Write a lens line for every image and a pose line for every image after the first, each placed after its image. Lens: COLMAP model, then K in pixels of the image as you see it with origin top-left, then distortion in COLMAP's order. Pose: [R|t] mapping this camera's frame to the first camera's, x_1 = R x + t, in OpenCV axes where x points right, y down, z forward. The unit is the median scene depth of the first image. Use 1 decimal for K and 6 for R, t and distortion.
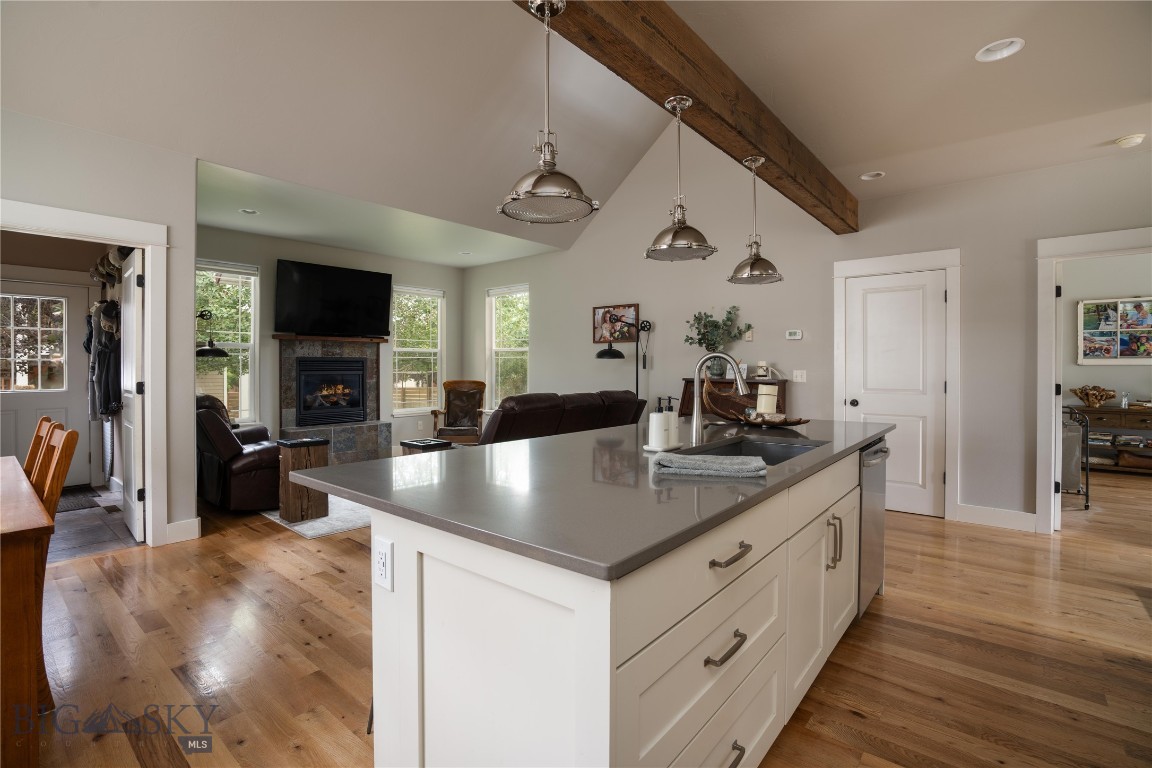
lens RADIAL K [[535.9, 0, 572.9], [0, 535.9, 374.7], [0, 0, 1]] dist [-0.057737, 0.019046]
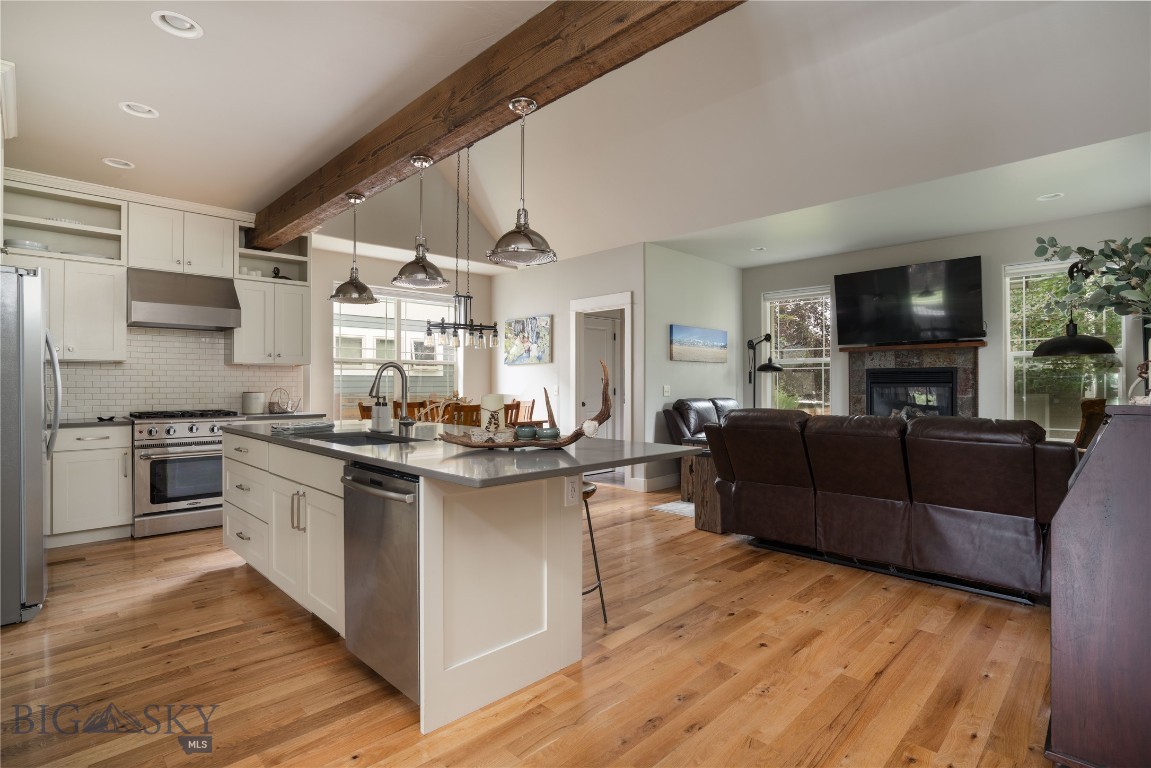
lens RADIAL K [[568.5, 0, 575.5], [0, 568.5, 384.0], [0, 0, 1]] dist [-0.024962, 0.000185]
pose [[-0.086647, -0.004189, -0.996230, 0.540321], [-0.012885, 0.999912, -0.003084, 0.004004], [0.996156, 0.012569, -0.086693, 0.535079]]
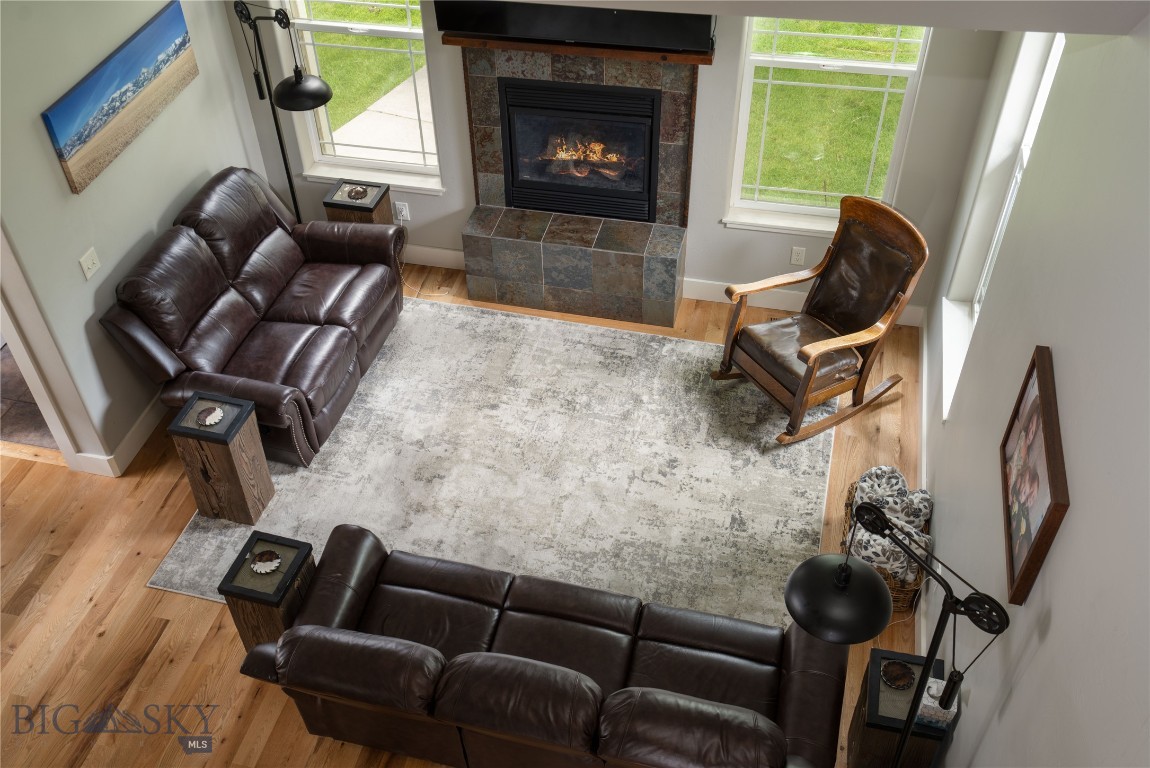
lens RADIAL K [[1077.1, 0, 539.7], [0, 1077.1, 416.0], [0, 0, 1]] dist [0.011520, 0.007694]
pose [[0.429660, 0.614526, -0.661626, 0.286276], [0.026733, 0.723728, 0.689567, -0.451028], [0.902595, -0.313967, 0.294529, 0.637476]]
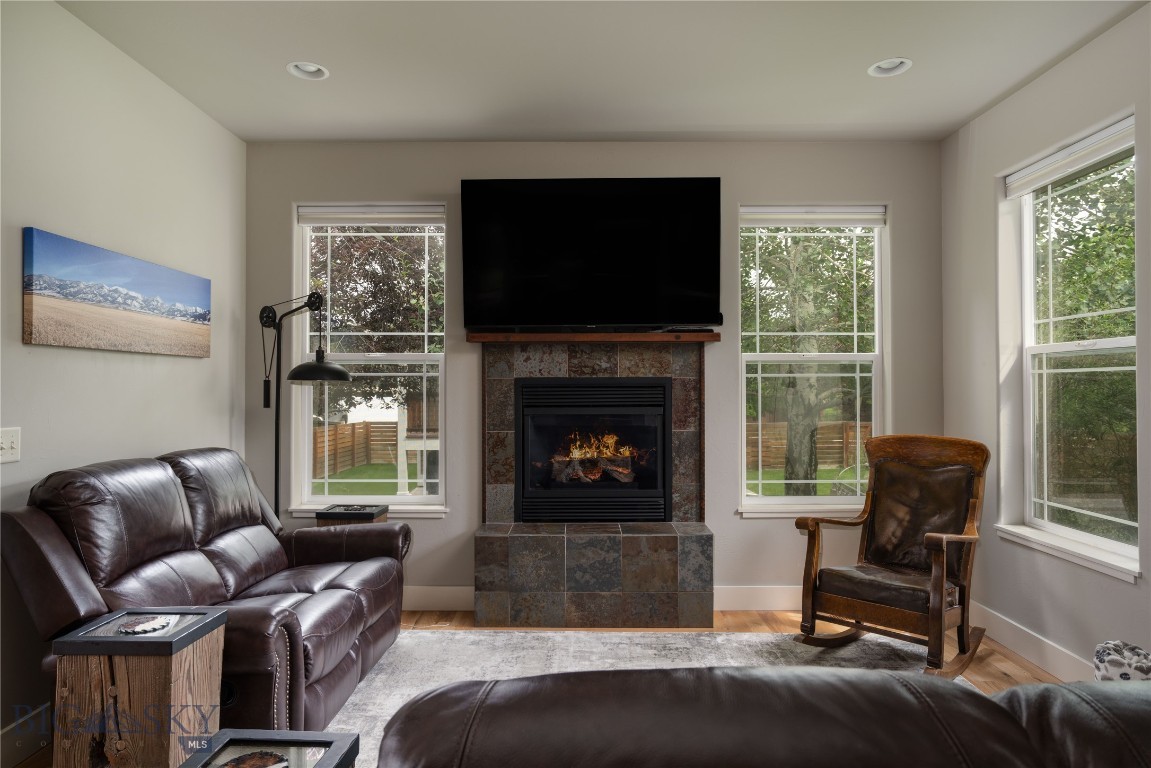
lens RADIAL K [[714.9, 0, 576.8], [0, 714.9, 380.6], [0, 0, 1]] dist [-0.037793, 0.041568]
pose [[0.641870, -0.010196, -0.766746, 0.016337], [-0.007875, 0.999771, -0.019887, -0.018198], [0.766773, 0.018802, 0.641643, 0.597839]]
